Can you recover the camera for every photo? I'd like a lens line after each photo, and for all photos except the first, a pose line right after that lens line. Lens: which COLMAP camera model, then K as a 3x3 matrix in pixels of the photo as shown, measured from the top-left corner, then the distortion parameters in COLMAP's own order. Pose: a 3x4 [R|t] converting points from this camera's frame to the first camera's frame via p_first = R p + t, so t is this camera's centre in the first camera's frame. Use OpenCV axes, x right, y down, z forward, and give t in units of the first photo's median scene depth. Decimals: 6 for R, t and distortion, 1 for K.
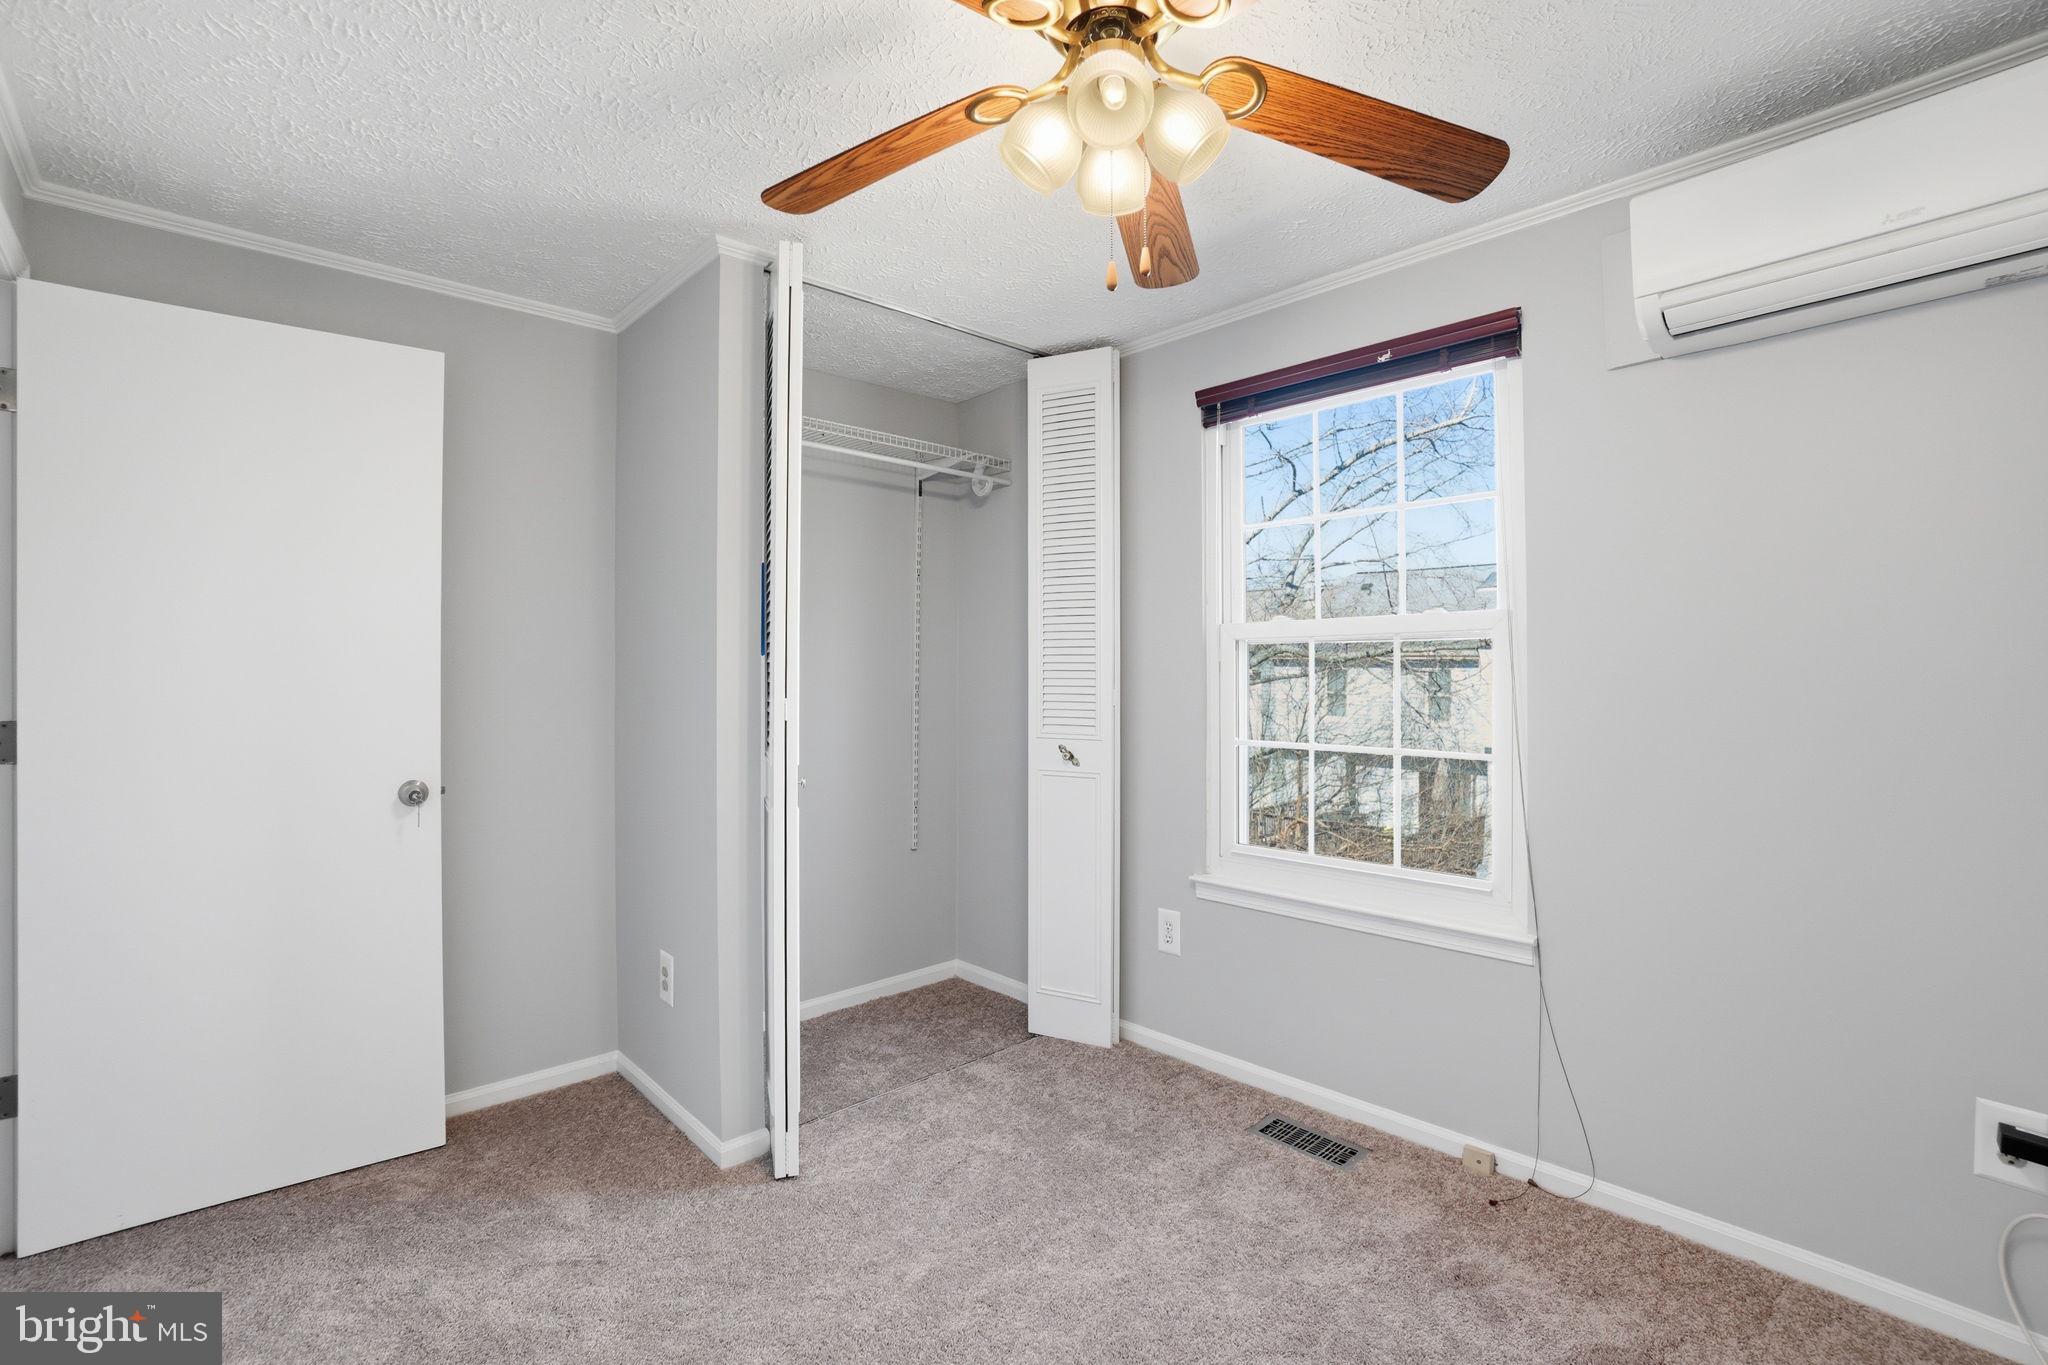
lens RADIAL K [[937.2, 0, 1027.7], [0, 937.2, 681.2], [0, 0, 1]] dist [-0.019029, 0.003462]
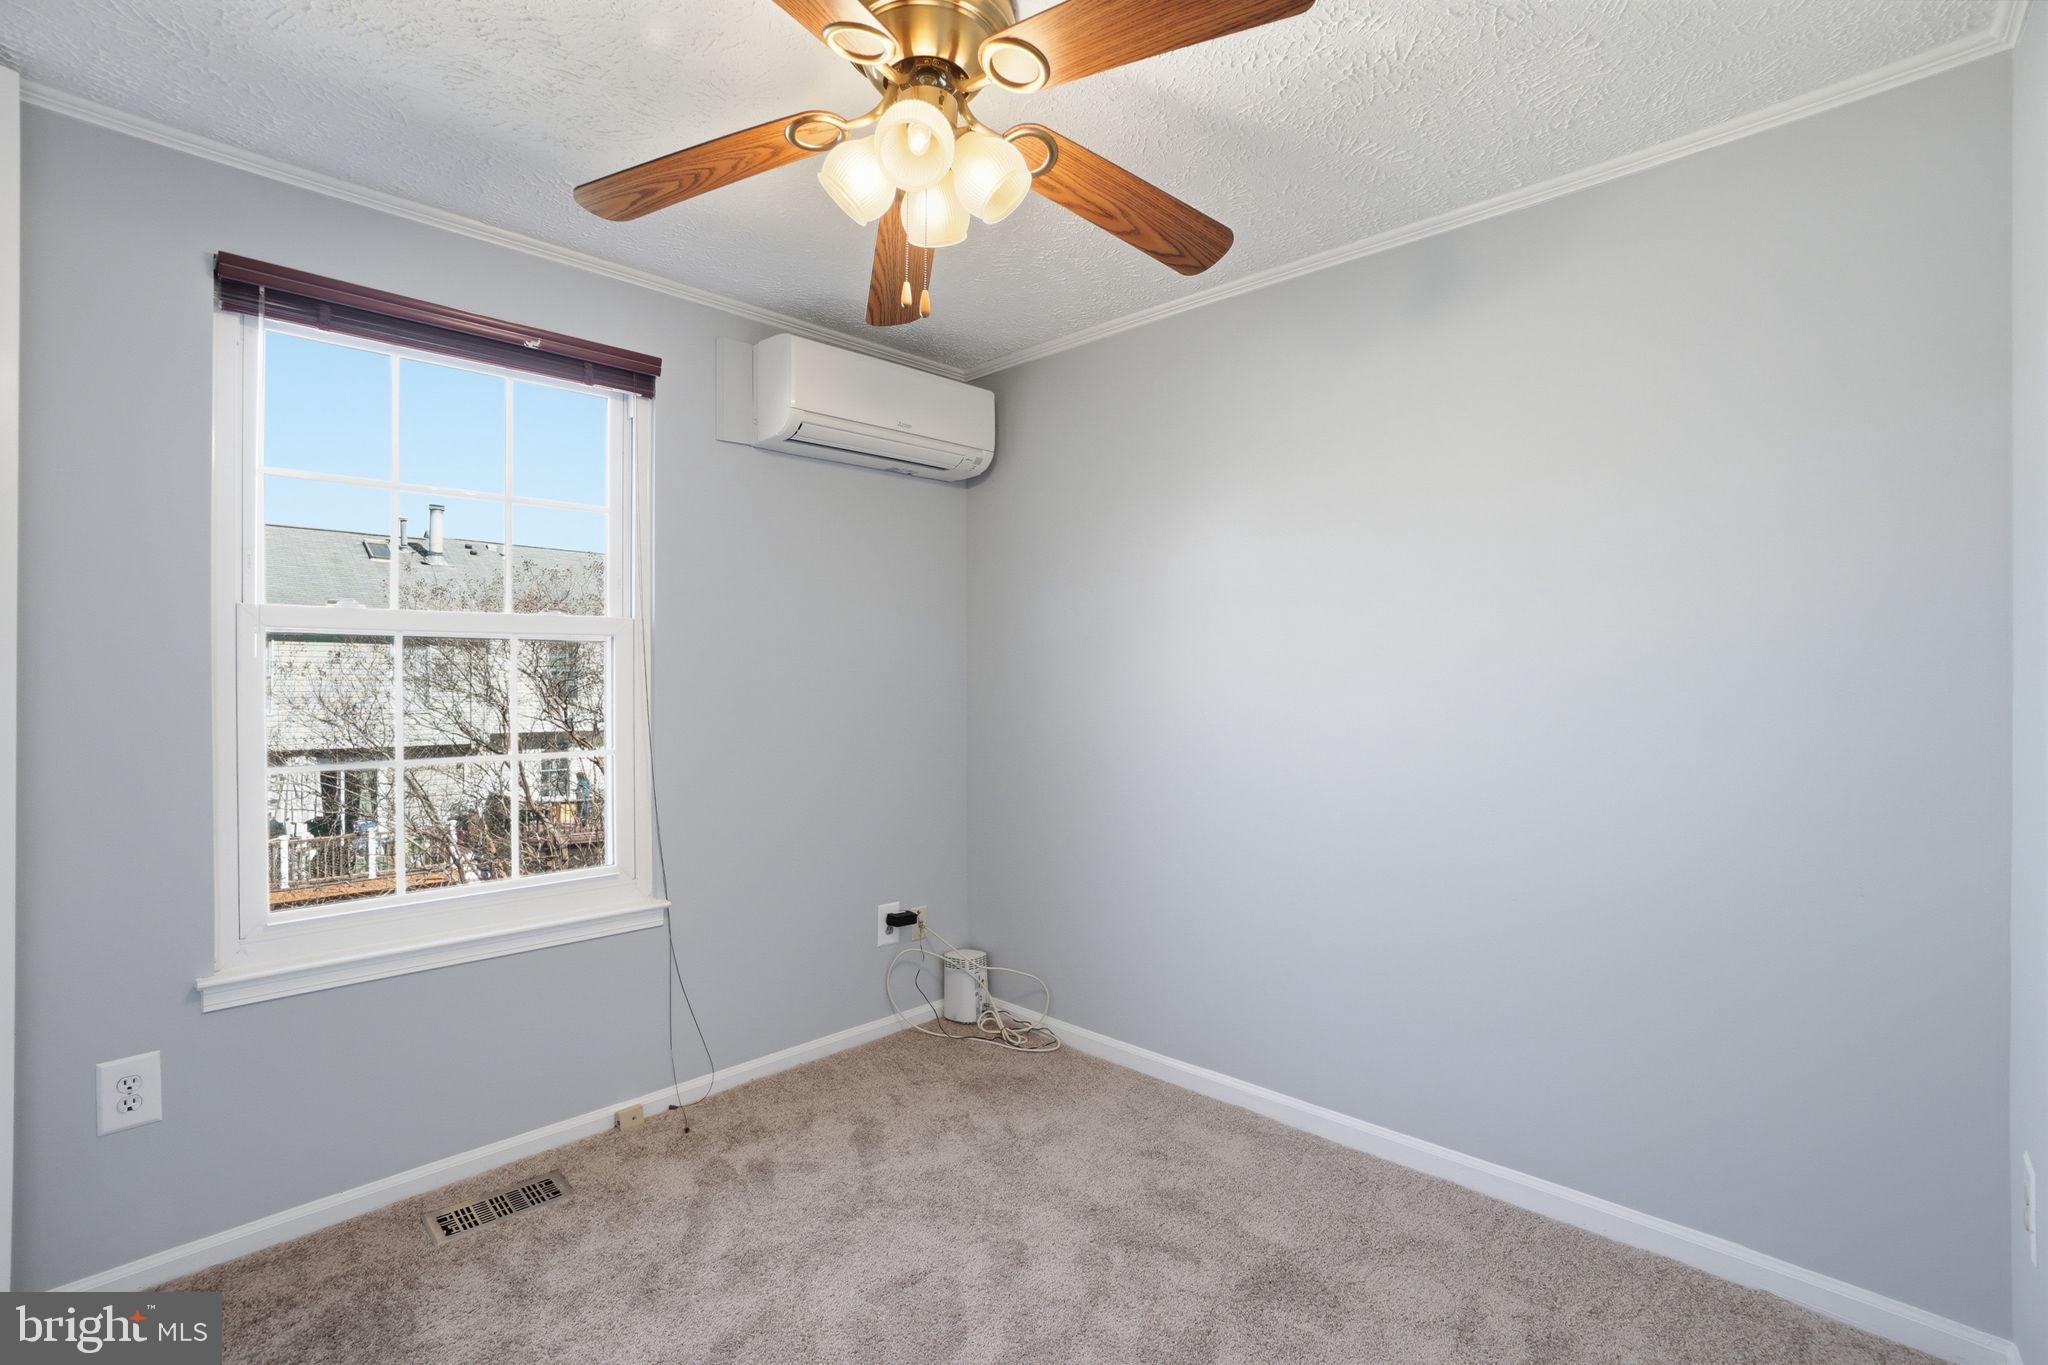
lens RADIAL K [[937.2, 0, 1039.7], [0, 937.2, 672.4], [0, 0, 1]] dist [-0.019029, 0.003462]
pose [[-0.039441, 0.000429, 0.999222, -0.598847], [0.003576, 0.999994, -0.000288, -0.009025], [-0.999215, 0.003562, -0.039442, 0.526836]]
